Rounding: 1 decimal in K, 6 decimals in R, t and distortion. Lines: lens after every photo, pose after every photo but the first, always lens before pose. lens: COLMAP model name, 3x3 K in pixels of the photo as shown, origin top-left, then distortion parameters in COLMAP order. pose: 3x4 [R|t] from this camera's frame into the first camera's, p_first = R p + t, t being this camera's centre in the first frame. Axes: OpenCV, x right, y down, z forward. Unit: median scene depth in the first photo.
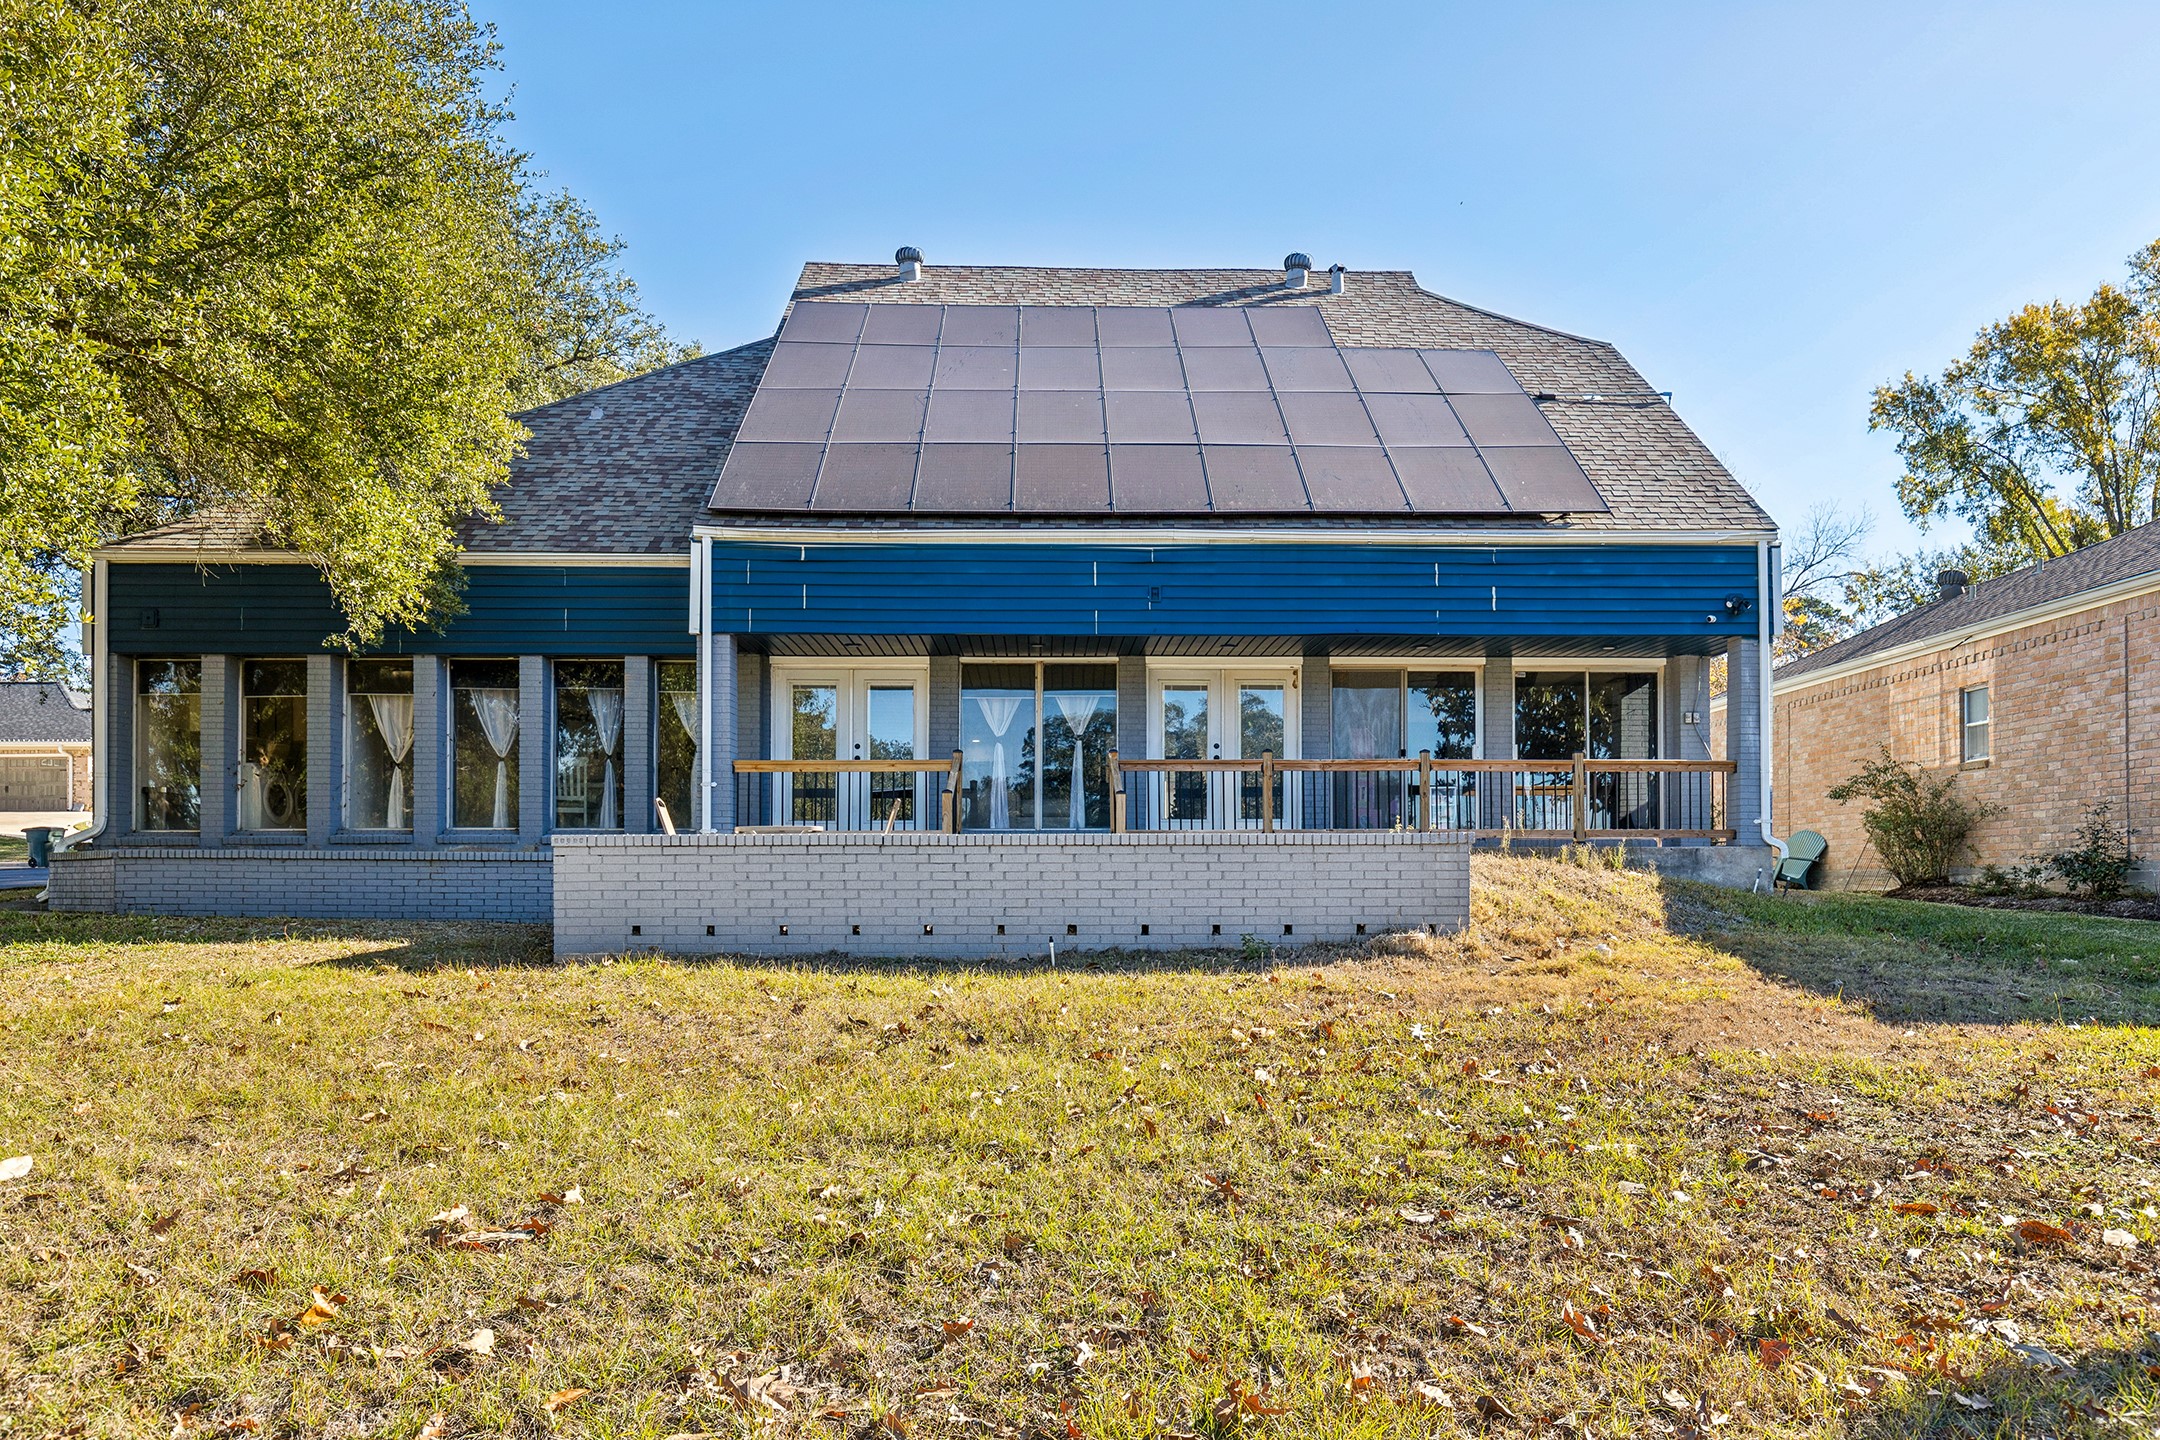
lens RADIAL K [[1499.0, 0, 1080.1], [0, 1499.0, 721.9], [0, 0, 1]] dist [-0.004988, -0.000381]
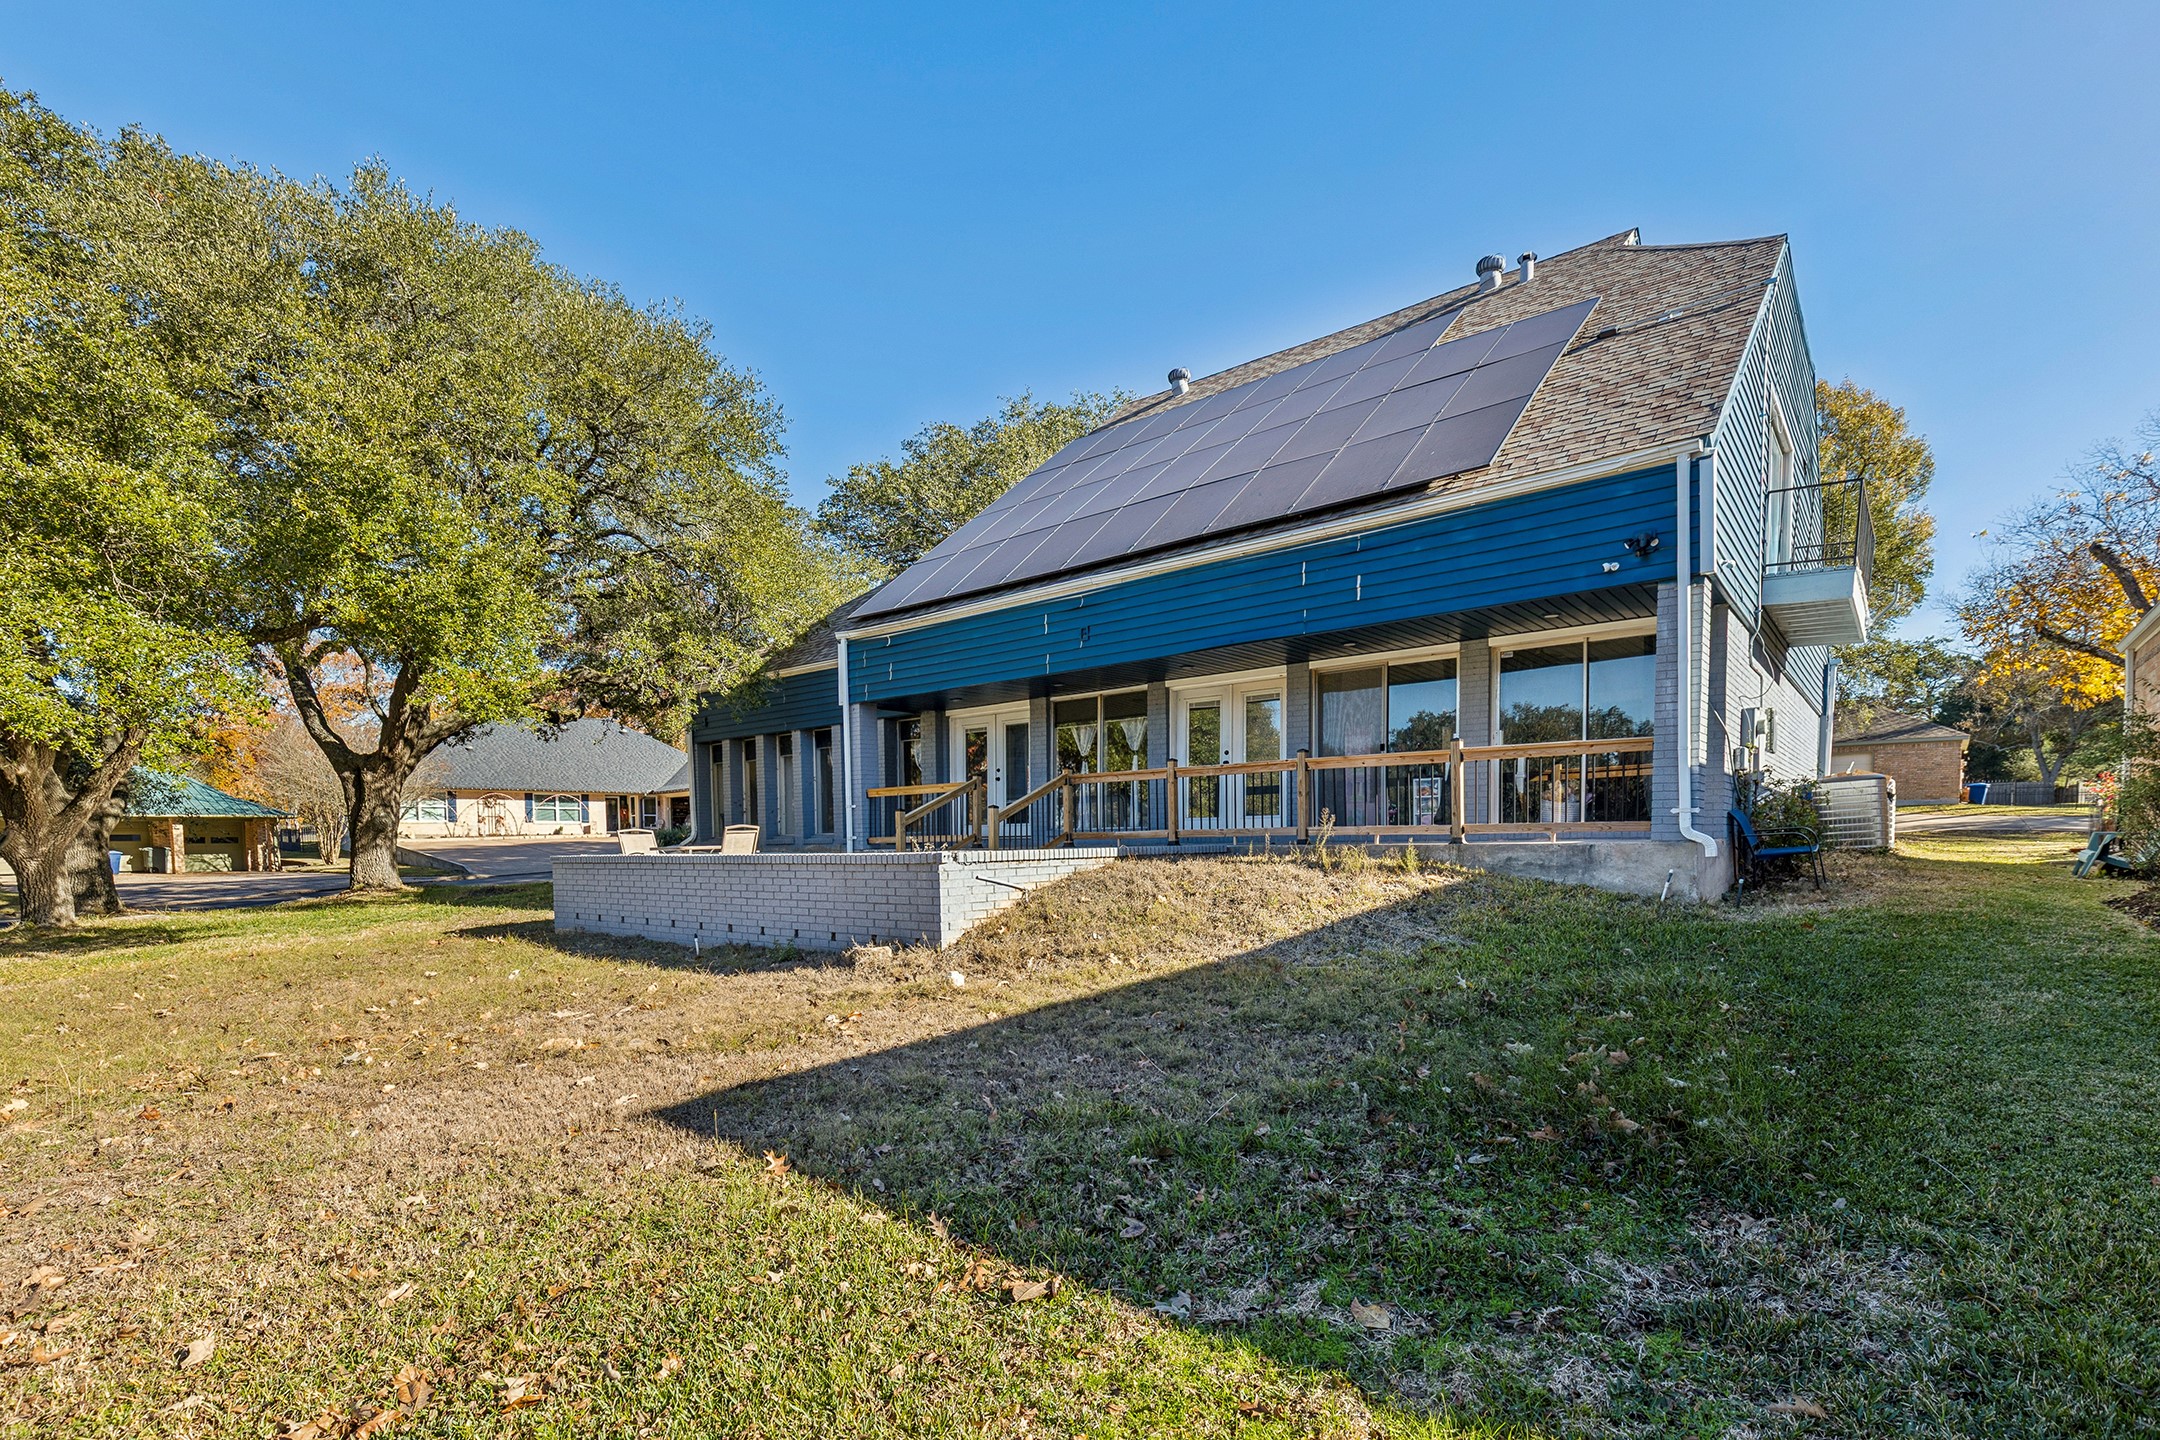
lens RADIAL K [[1009.0, 0, 1079.7], [0, 1009.0, 810.4], [0, 0, 1]] dist [0.000634, -0.000011]
pose [[0.753990, -0.027625, -0.656304, 0.510194], [0.082153, 0.995237, 0.052489, 0.010355], [0.651728, -0.093494, 0.752668, 0.345995]]
